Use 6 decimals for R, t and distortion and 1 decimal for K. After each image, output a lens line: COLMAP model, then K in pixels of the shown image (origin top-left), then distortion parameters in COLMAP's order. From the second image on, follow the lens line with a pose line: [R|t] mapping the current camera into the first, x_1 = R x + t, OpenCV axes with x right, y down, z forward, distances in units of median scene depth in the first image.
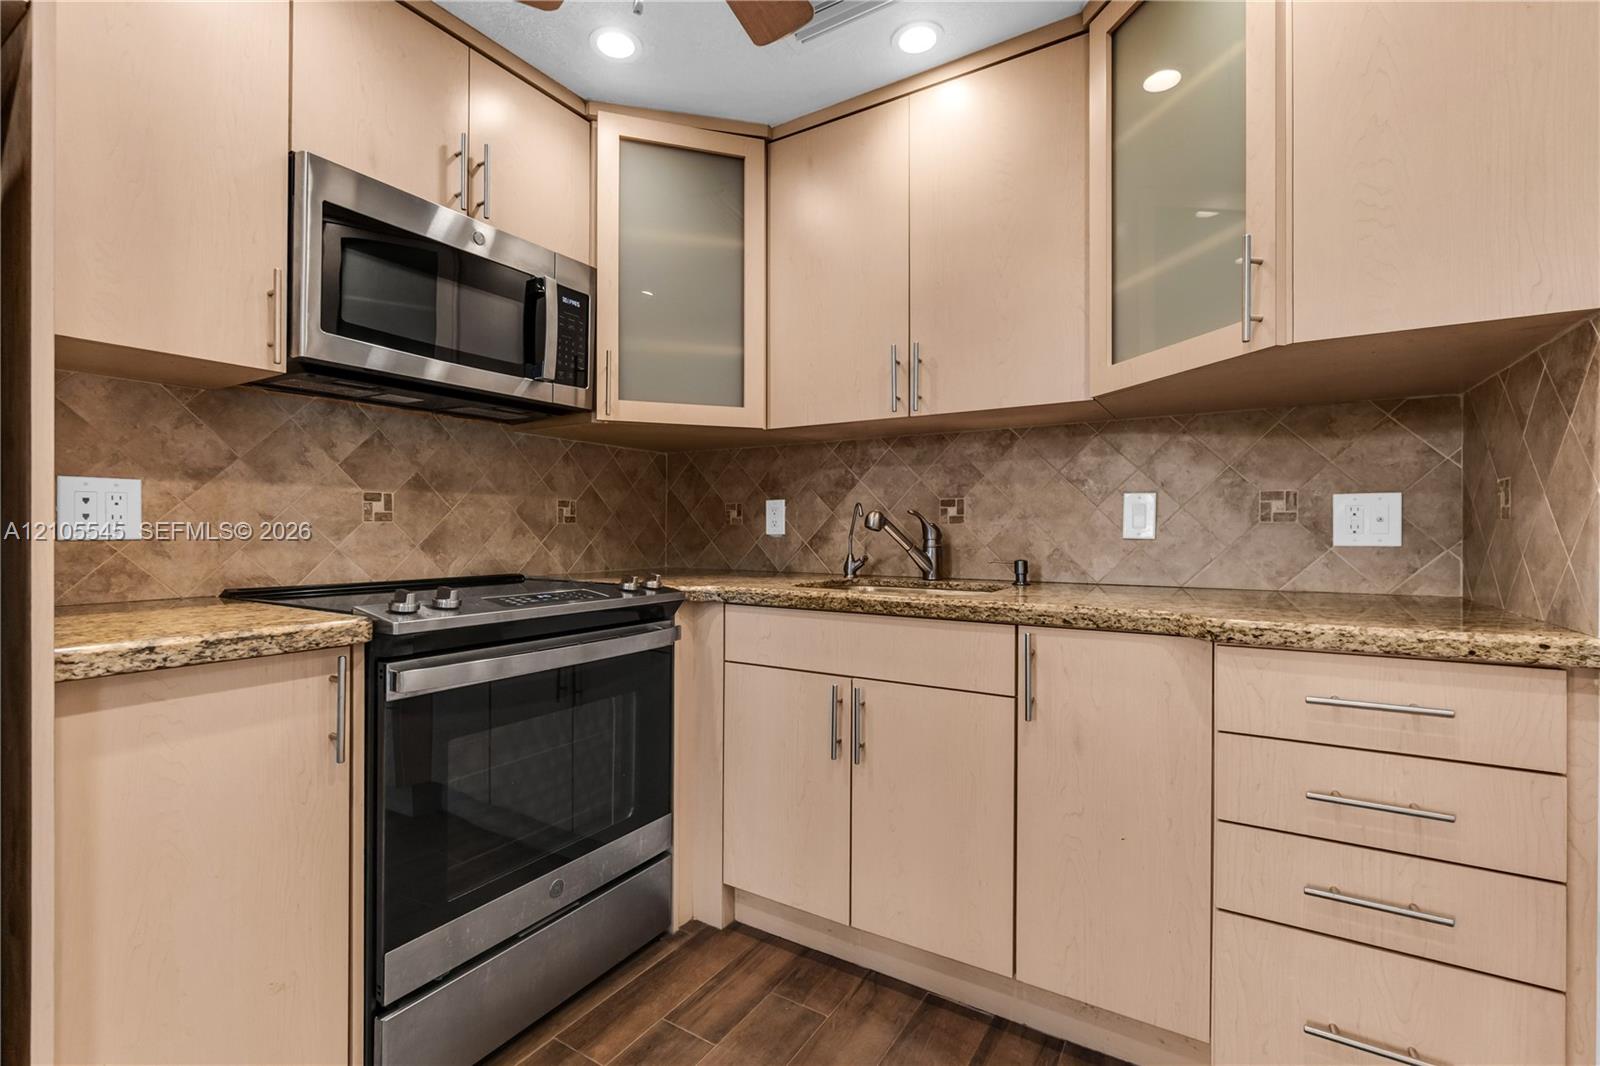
lens RADIAL K [[701.5, 0, 798.7], [0, 701.5, 538.9], [0, 0, 1]] dist [-0.000936, 0.000296]
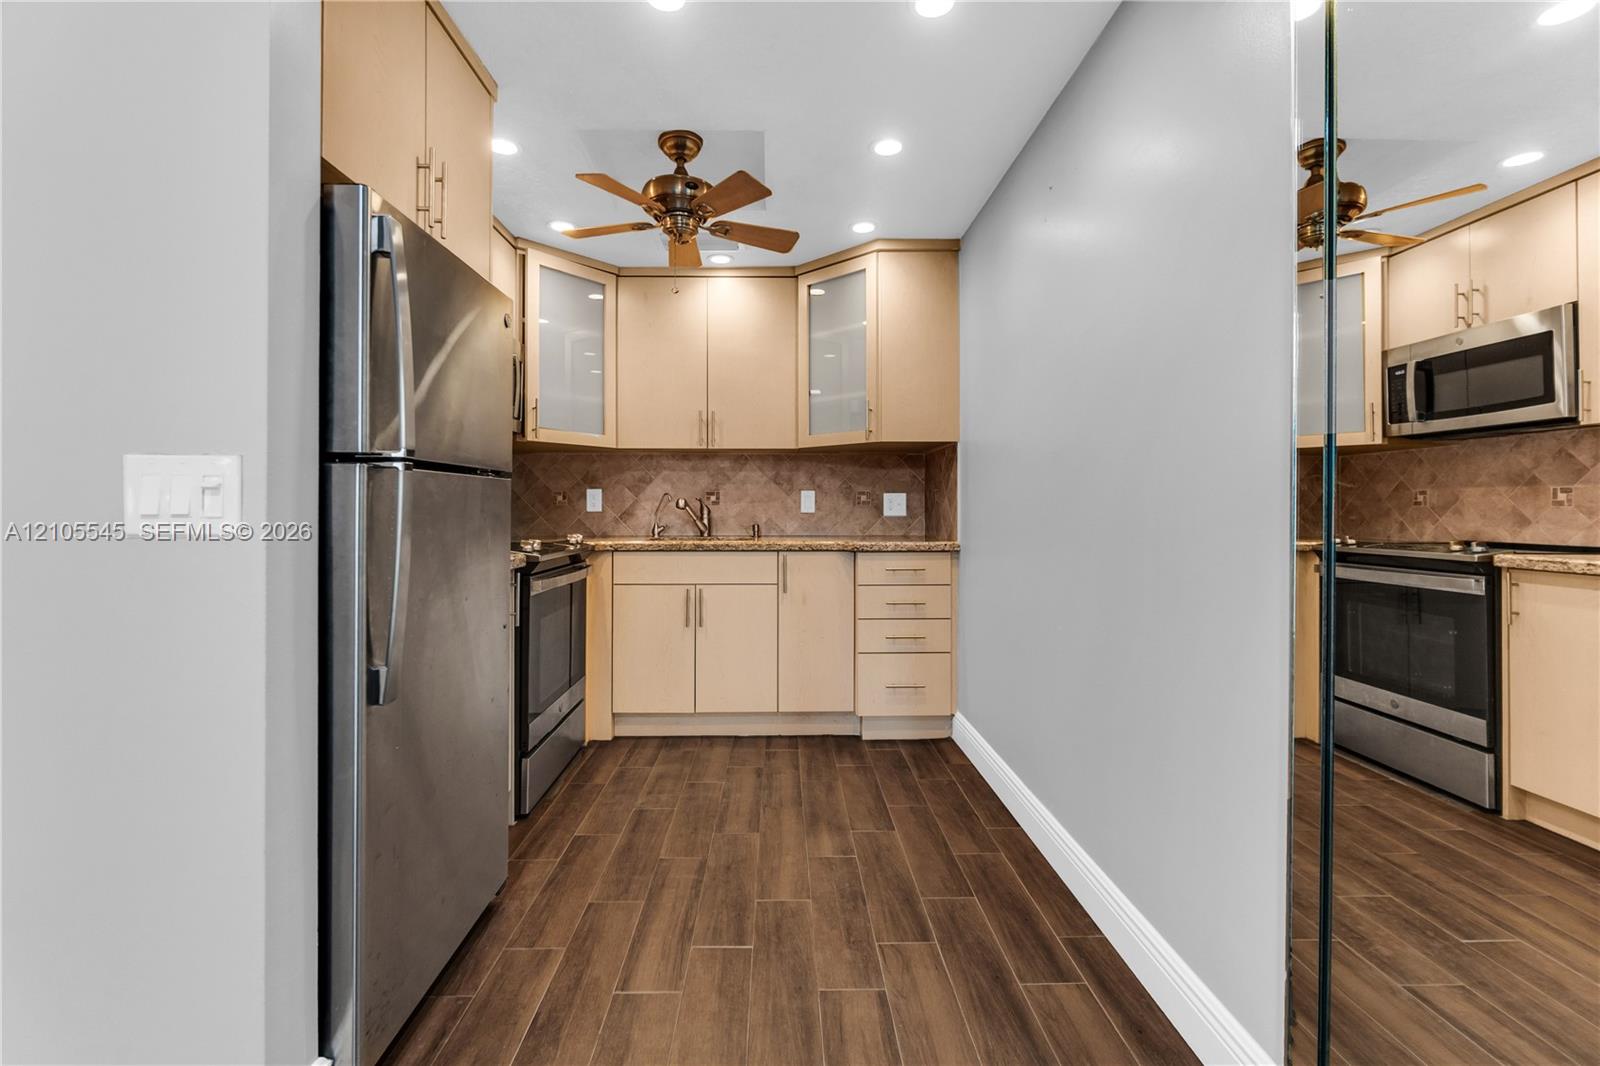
lens RADIAL K [[694.7, 0, 792.4], [0, 694.7, 524.5], [0, 0, 1]] dist [-0.006133, 0.000748]
pose [[0.835530, -0.013503, 0.549280, -0.673246], [0.006804, 0.999876, 0.014230, 0.003859], [-0.549403, -0.008153, 0.835518, -0.674879]]
